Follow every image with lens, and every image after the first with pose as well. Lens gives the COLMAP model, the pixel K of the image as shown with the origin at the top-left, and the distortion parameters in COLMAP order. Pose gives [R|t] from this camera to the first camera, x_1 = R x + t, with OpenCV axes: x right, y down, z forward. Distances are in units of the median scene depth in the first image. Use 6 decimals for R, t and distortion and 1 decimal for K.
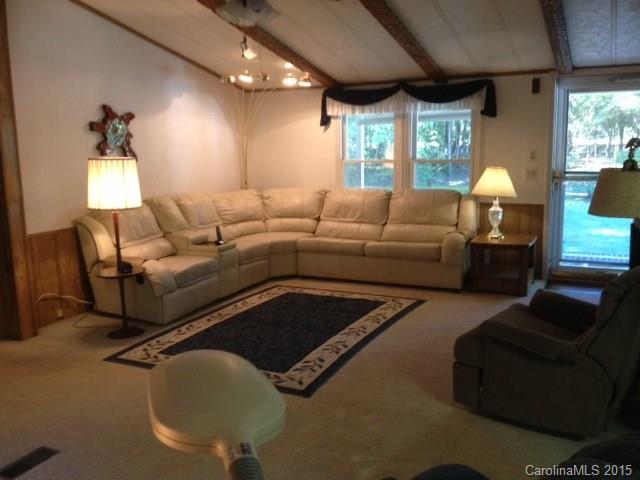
lens RADIAL K [[609.1, 0, 320.0], [0, 609.1, 240.0], [0, 0, 1]] dist [-0.003778, -0.026739]
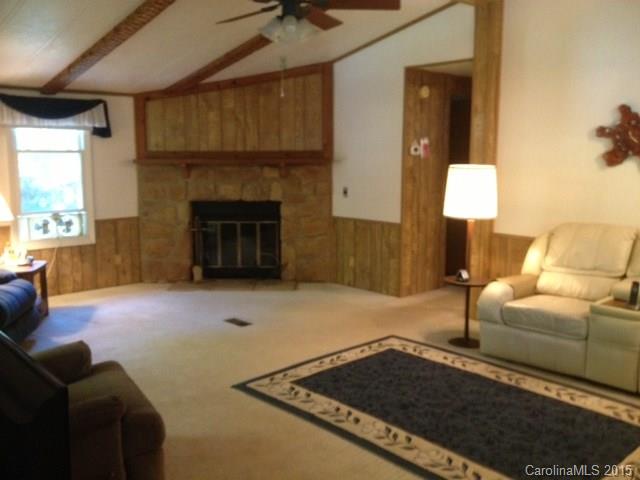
lens RADIAL K [[630.3, 0, 320.0], [0, 630.3, 240.0], [0, 0, 1]] dist [-0.001689, 0.011879]
pose [[-0.371816, 0.159527, -0.914497, 0.616989], [-0.142752, 0.963580, 0.226130, -0.186539], [0.917265, 0.214625, -0.335501, 0.981502]]
